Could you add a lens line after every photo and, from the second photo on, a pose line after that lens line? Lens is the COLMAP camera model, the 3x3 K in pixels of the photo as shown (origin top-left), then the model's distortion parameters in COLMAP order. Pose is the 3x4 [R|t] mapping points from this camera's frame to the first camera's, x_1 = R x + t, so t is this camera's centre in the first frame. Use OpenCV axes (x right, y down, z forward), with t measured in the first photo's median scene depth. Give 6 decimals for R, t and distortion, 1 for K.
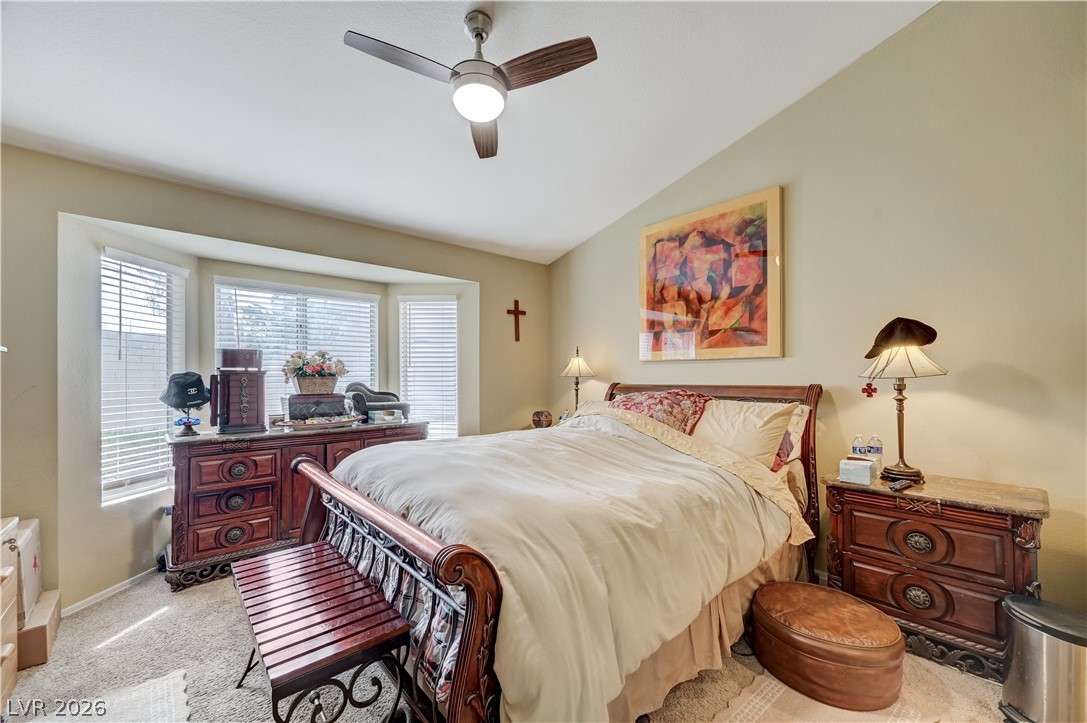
lens RADIAL K [[430.9, 0, 547.7], [0, 430.9, 371.1], [0, 0, 1]] dist [-0.002494, -0.000239]
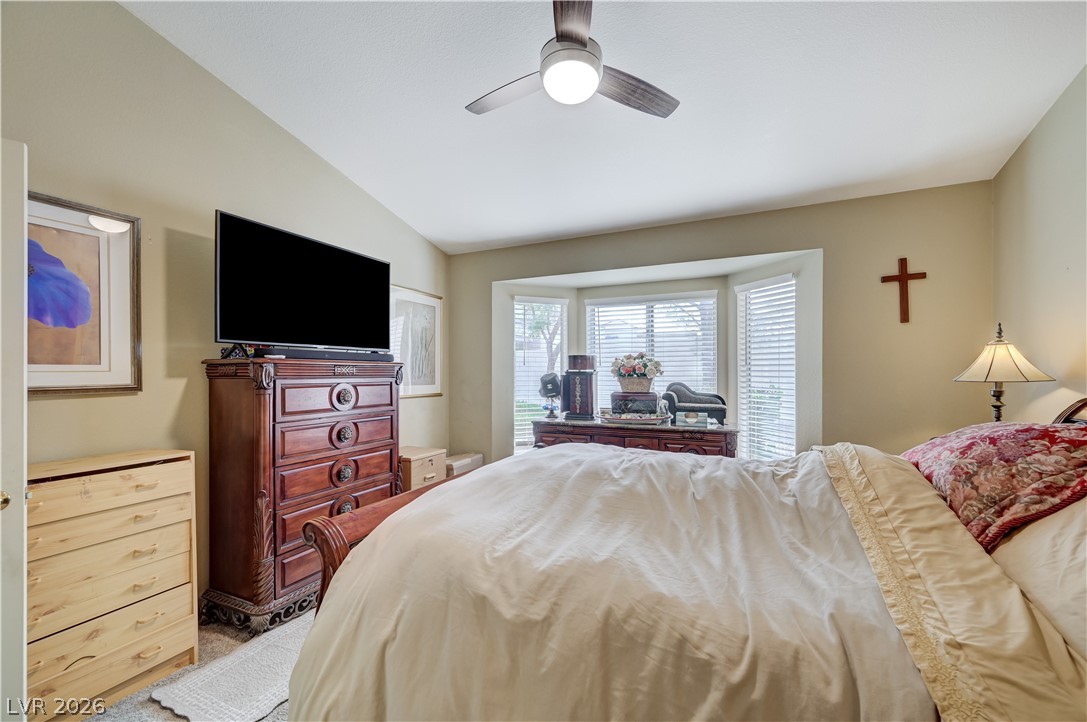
lens RADIAL K [[430.9, 0, 547.7], [0, 430.9, 370.6], [0, 0, 1]] dist [-0.002494, -0.000239]
pose [[0.402754, -0.000235, -0.915308, 0.399628], [0.010766, 0.999932, 0.004480, -0.010260], [0.915245, -0.011658, 0.402729, 0.356360]]
